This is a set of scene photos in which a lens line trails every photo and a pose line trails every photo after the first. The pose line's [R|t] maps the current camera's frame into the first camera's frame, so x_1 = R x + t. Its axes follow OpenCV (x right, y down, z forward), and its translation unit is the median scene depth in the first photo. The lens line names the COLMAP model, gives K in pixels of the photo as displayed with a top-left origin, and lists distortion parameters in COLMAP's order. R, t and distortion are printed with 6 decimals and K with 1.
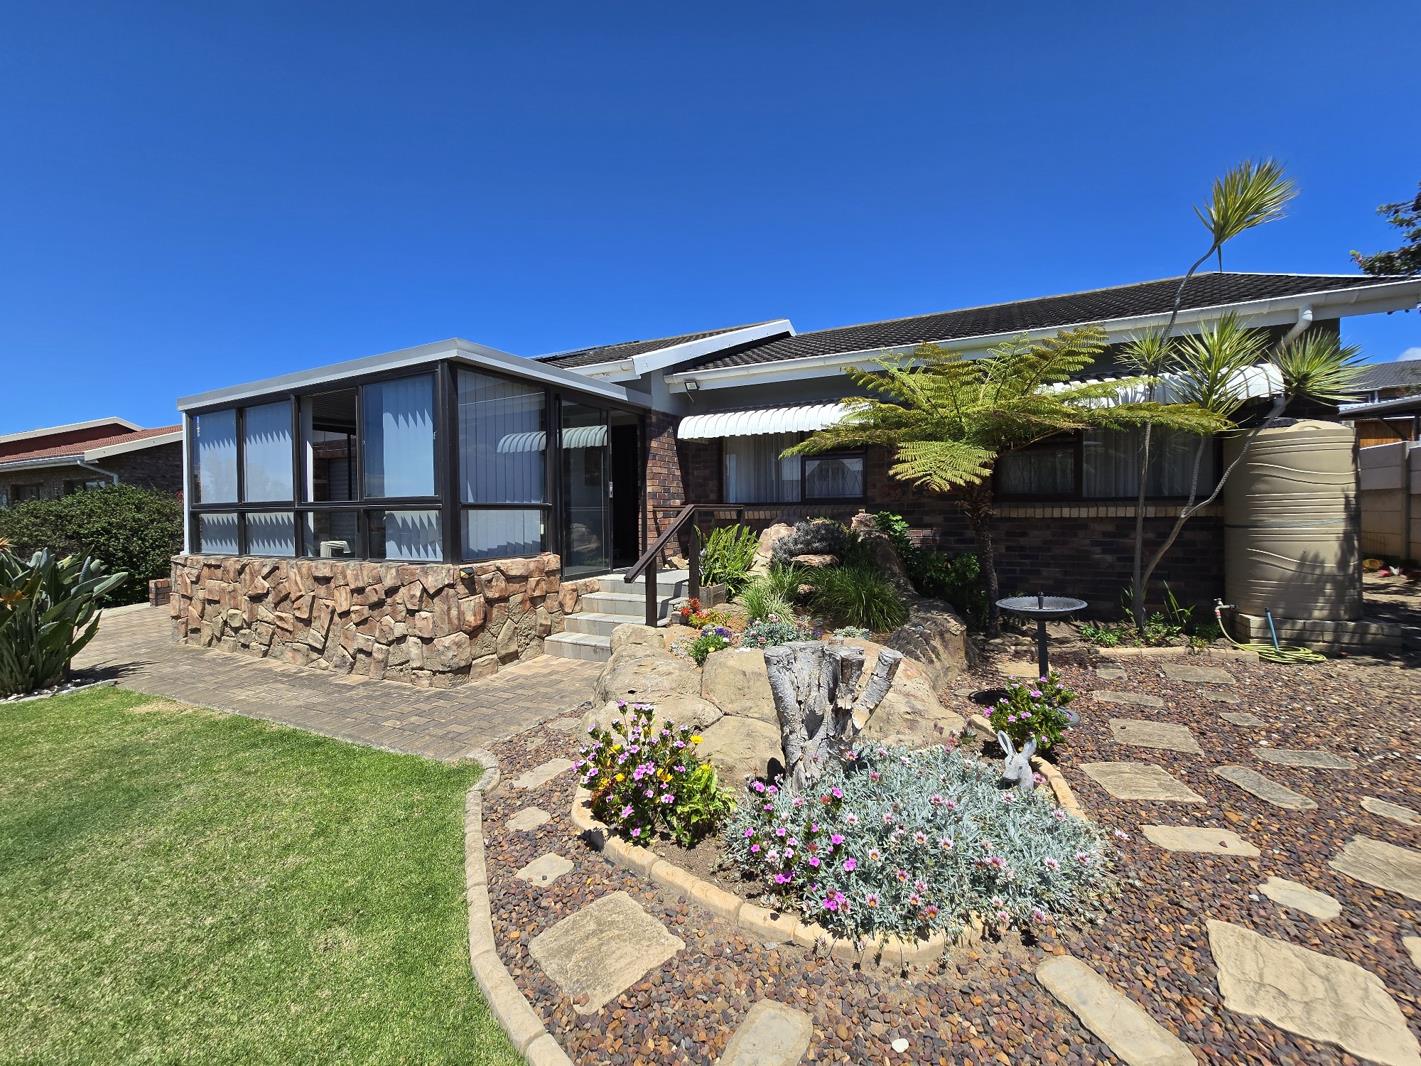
lens RADIAL K [[579.7, 0, 714.1], [0, 579.7, 525.9], [0, 0, 1]] dist [-0.000836, -0.000357]
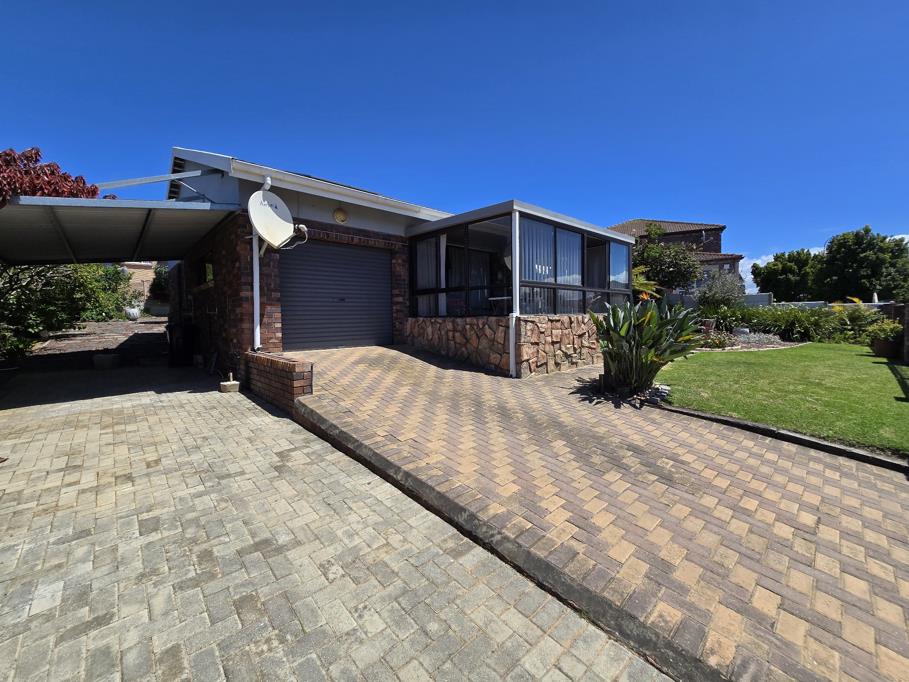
lens RADIAL K [[370.8, 0, 456.8], [0, 370.8, 336.5], [0, 0, 1]] dist [-0.000836, -0.000357]
pose [[0.351555, -0.065208, 0.933893, -1.935267], [0.008401, 0.997751, 0.066504, 0.040768], [-0.936129, -0.015534, 0.351313, 0.882132]]
